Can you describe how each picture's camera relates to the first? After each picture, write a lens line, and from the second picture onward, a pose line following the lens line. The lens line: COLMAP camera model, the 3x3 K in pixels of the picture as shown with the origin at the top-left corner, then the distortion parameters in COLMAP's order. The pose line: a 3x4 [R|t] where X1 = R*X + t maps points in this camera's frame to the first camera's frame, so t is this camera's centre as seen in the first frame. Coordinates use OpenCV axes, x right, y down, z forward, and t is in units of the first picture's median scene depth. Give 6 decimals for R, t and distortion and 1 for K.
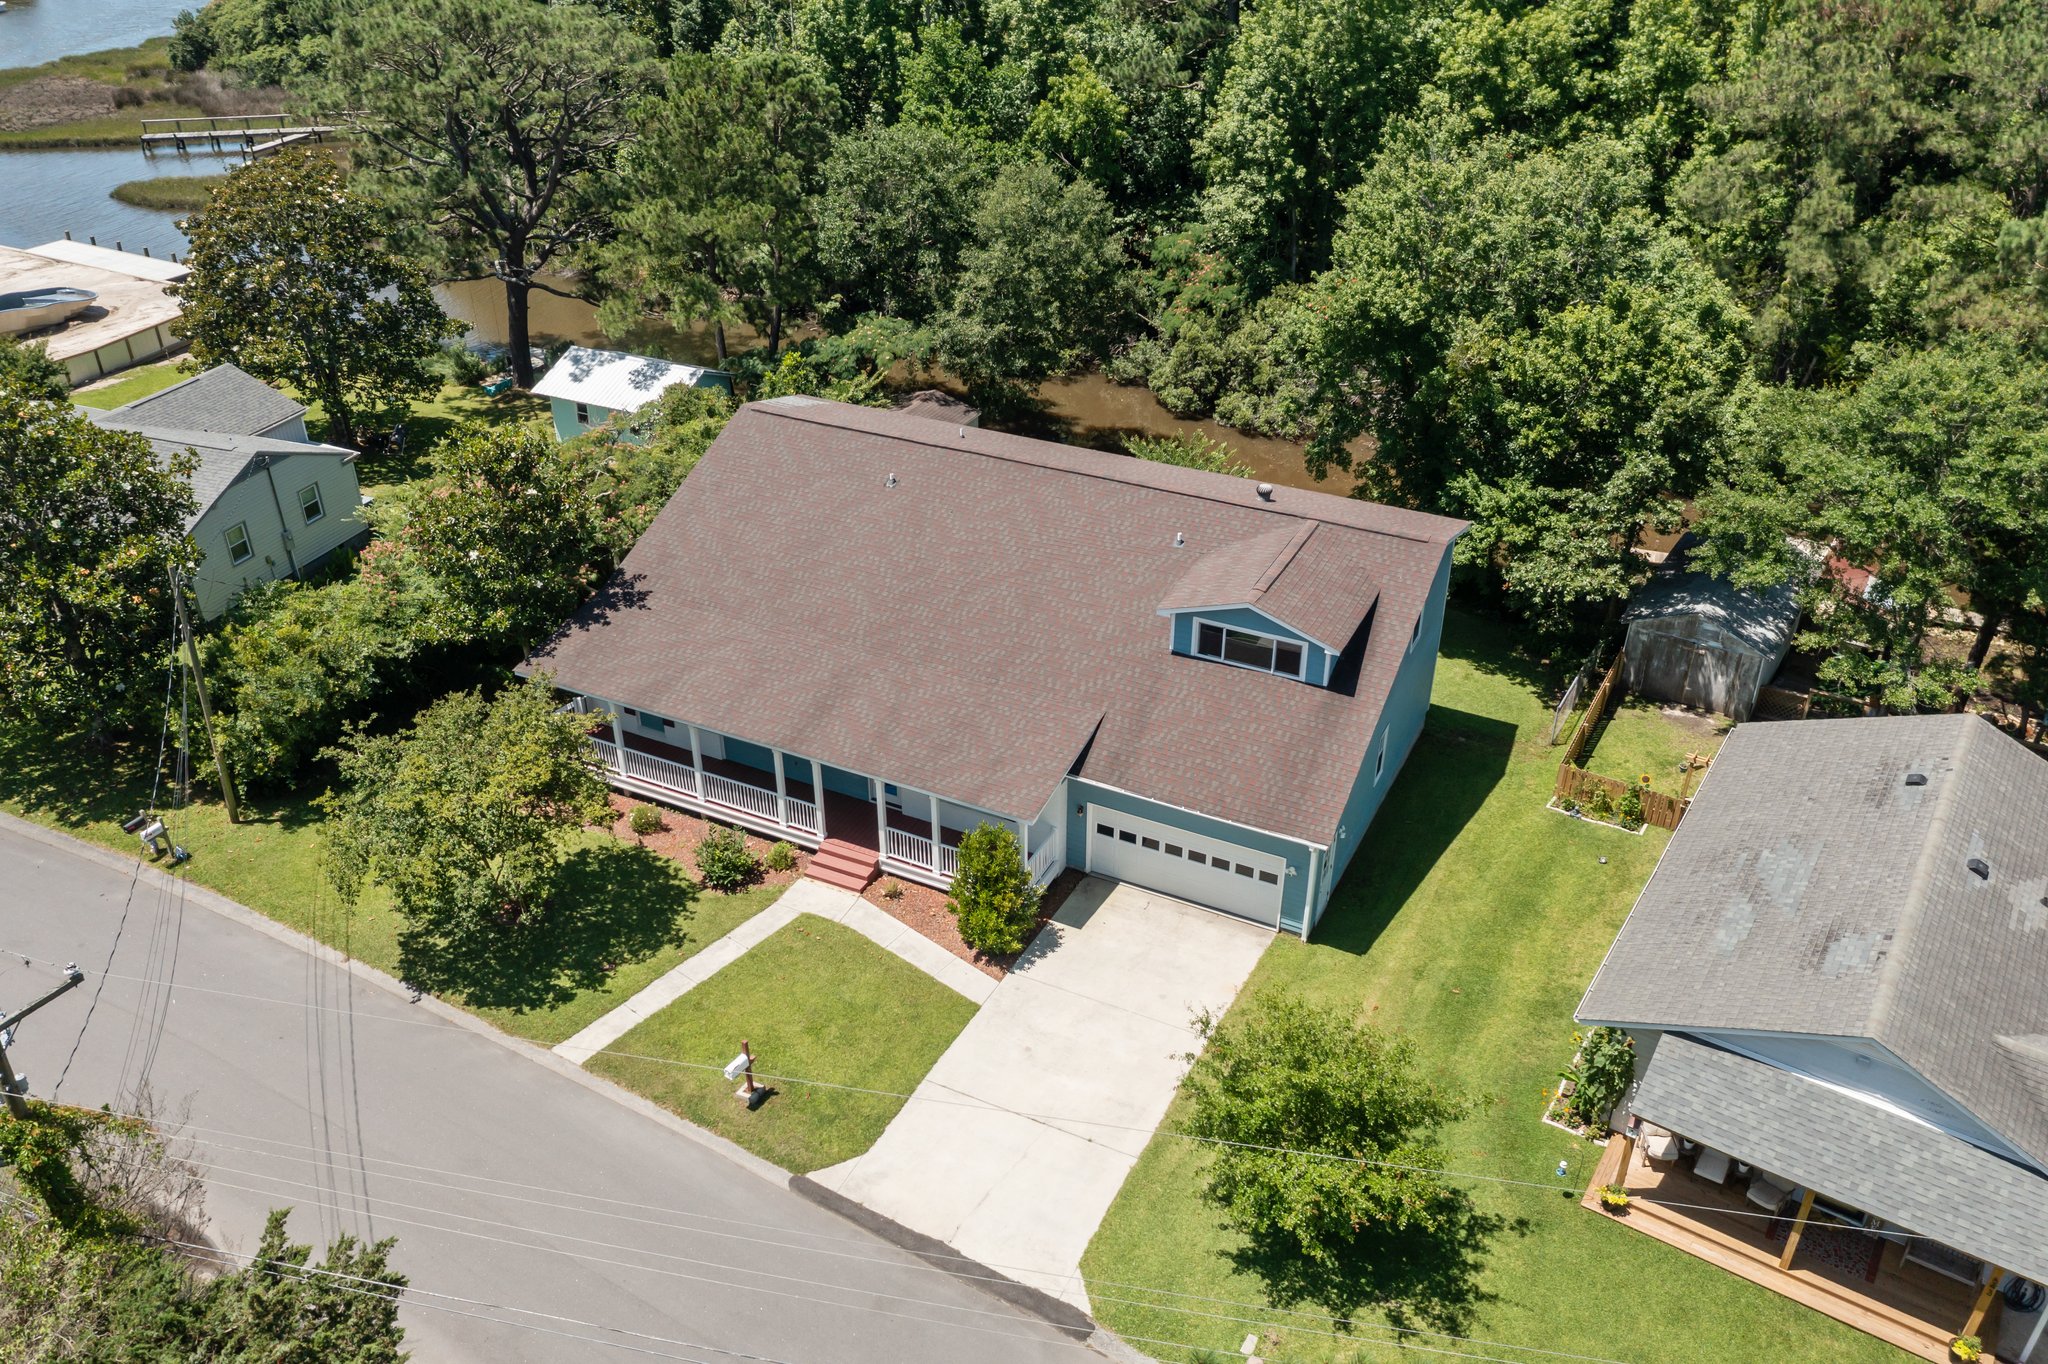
lens RADIAL K [[1594.0, 0, 1016.4], [0, 1594.0, 683.0], [0, 0, 1]] dist [-0.017887, 0.009516]
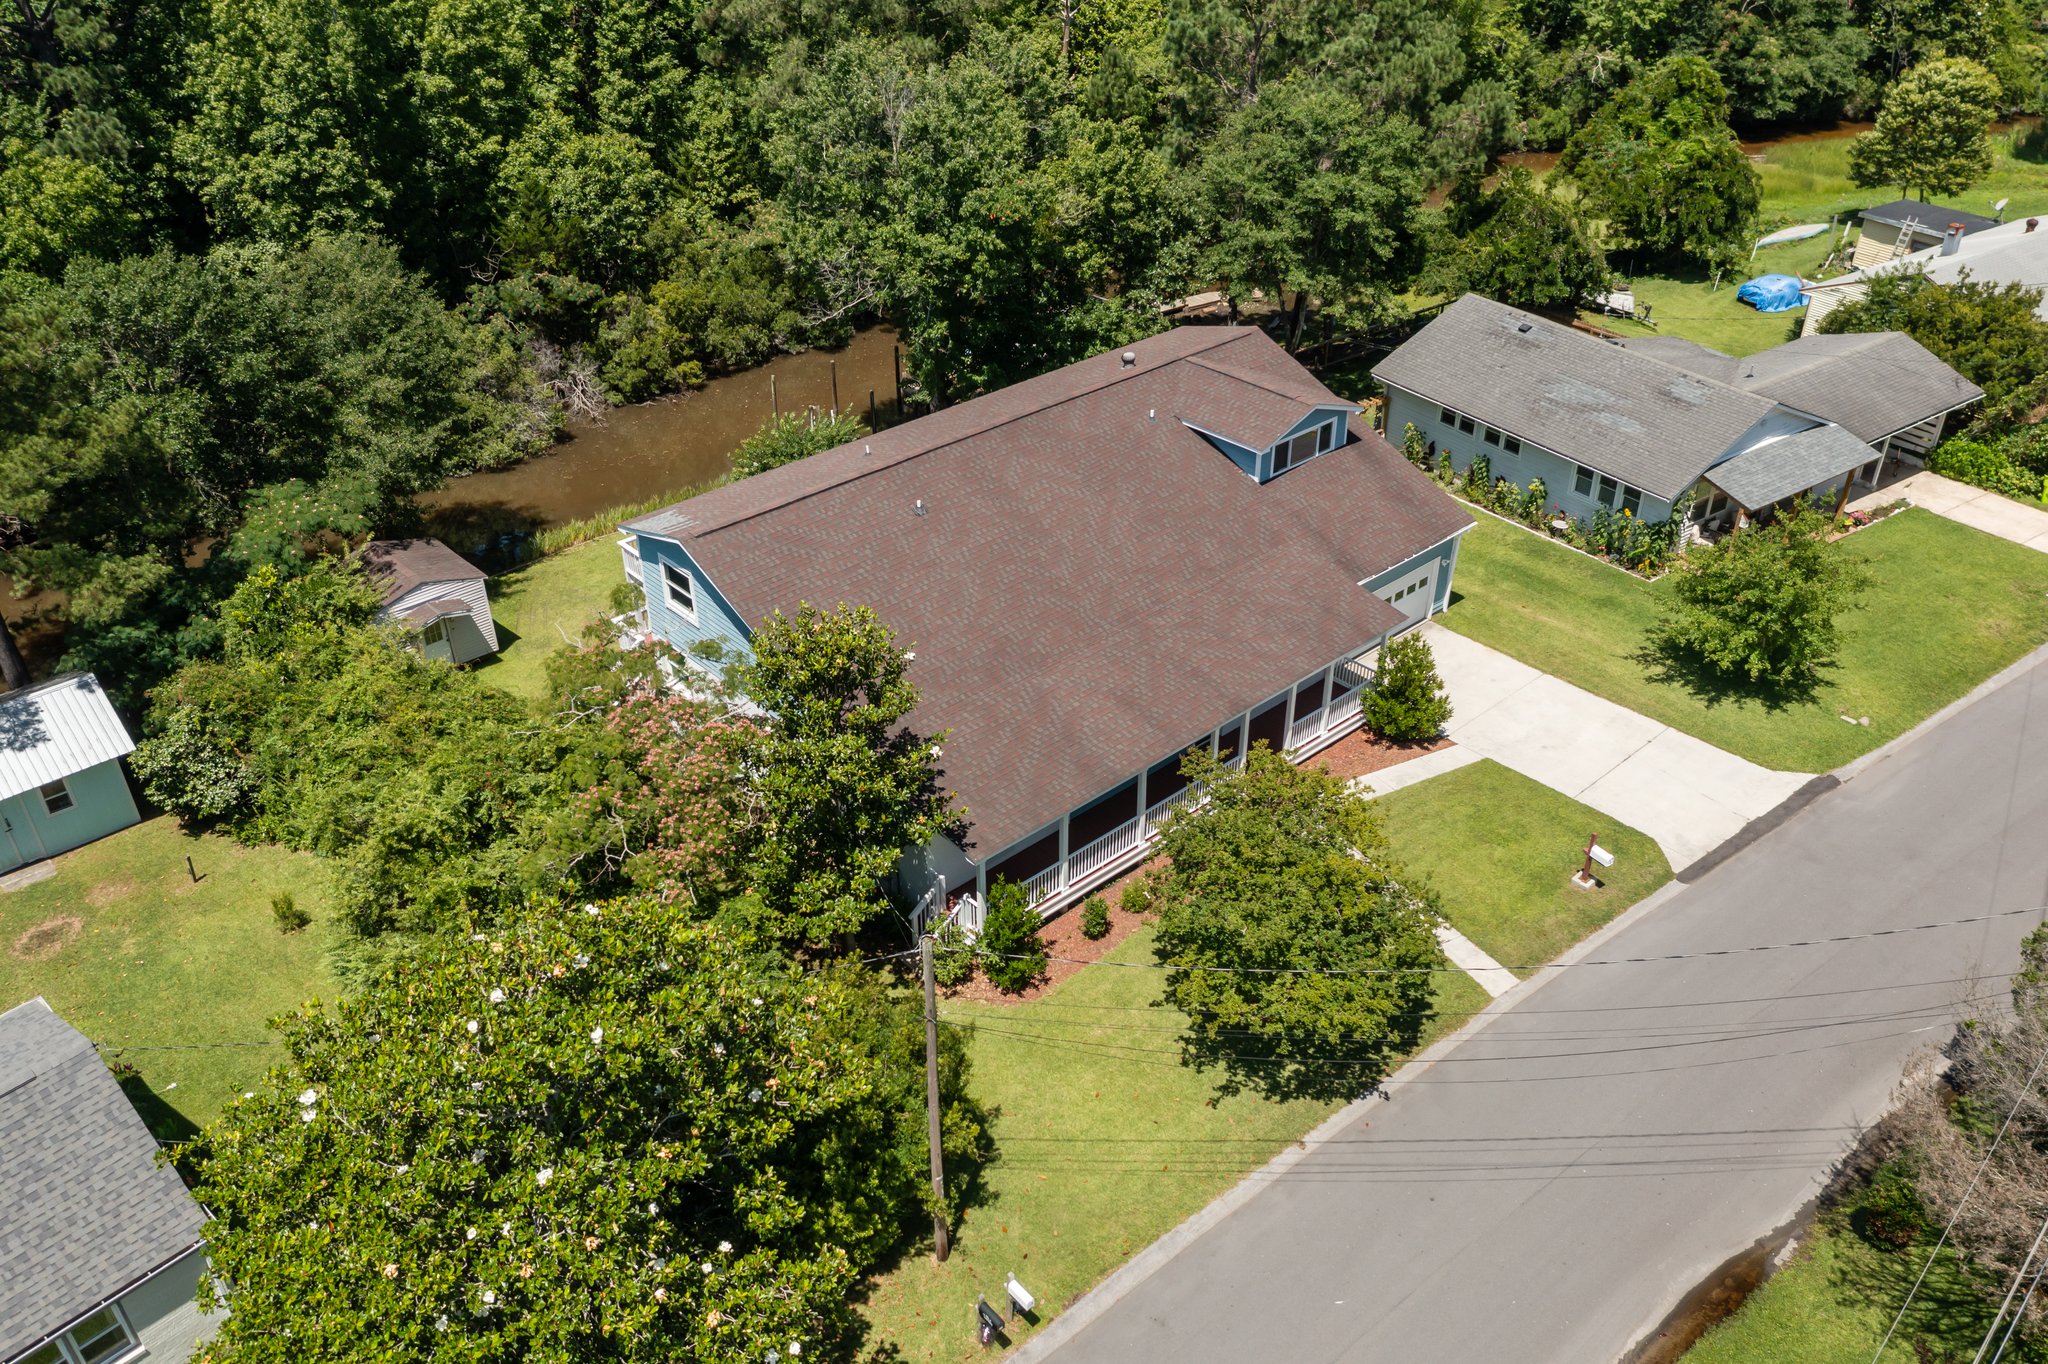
lens RADIAL K [[1594.0, 0, 1016.4], [0, 1594.0, 683.0], [0, 0, 1]] dist [-0.017887, 0.009516]
pose [[0.371029, -0.501625, 0.781479, -0.641184], [0.489083, 0.820929, 0.294742, -0.222781], [-0.789389, 0.272851, 0.549925, 0.368450]]
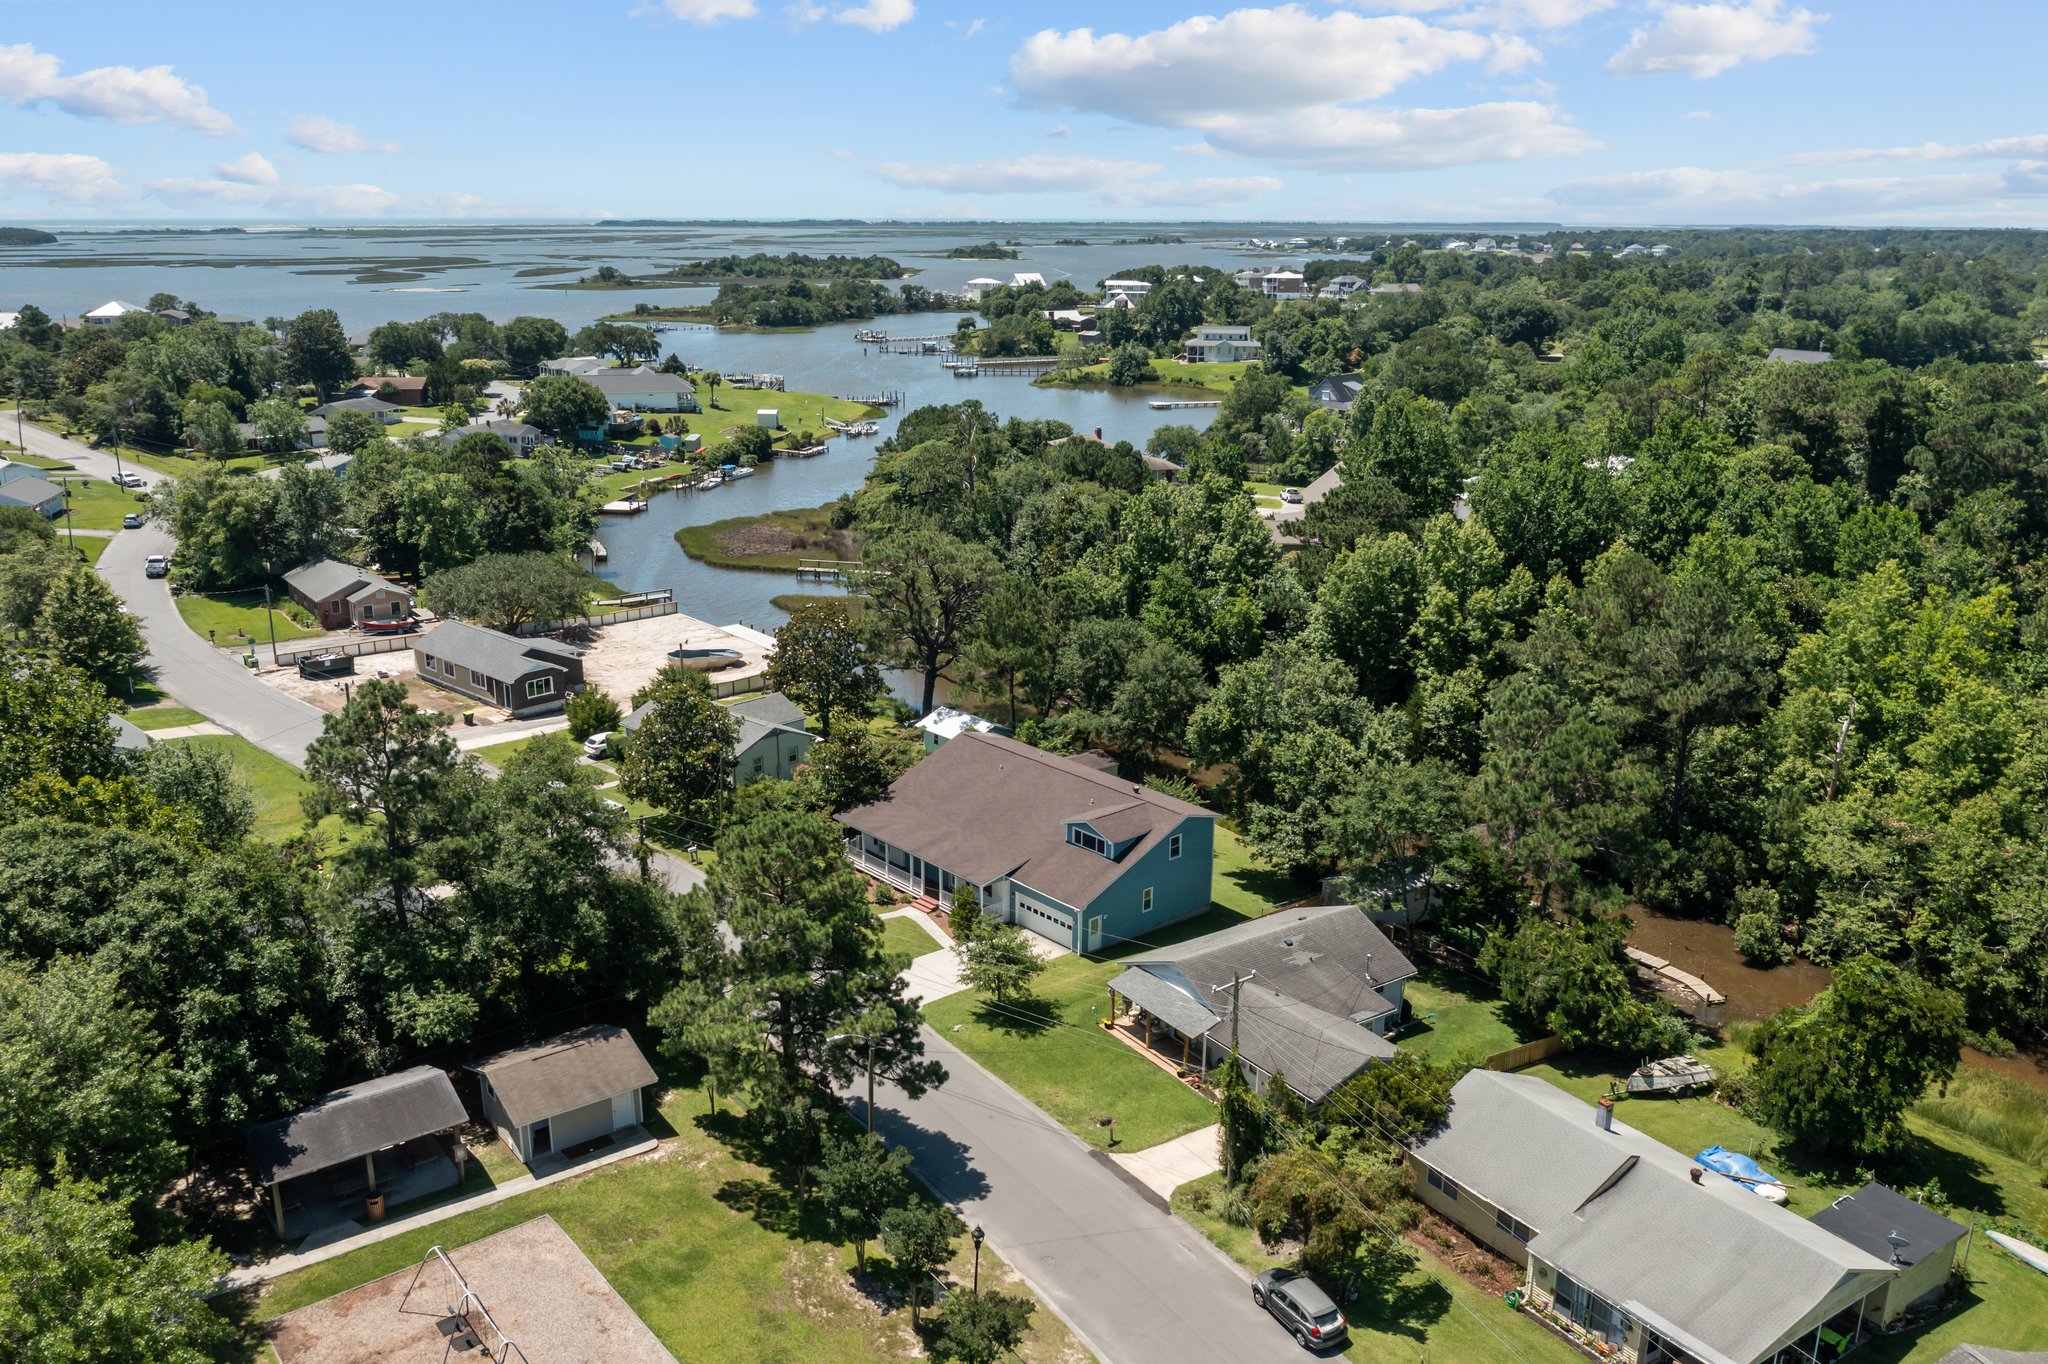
lens RADIAL K [[1617.3, 0, 1036.4], [0, 1617.3, 714.7], [0, 0, 1]] dist [-0.047801, 0.056308]
pose [[0.929238, 0.119687, -0.349560, 0.613258], [-0.200798, 0.957761, -0.205850, 0.214862], [0.310157, 0.261475, 0.914021, -0.911144]]
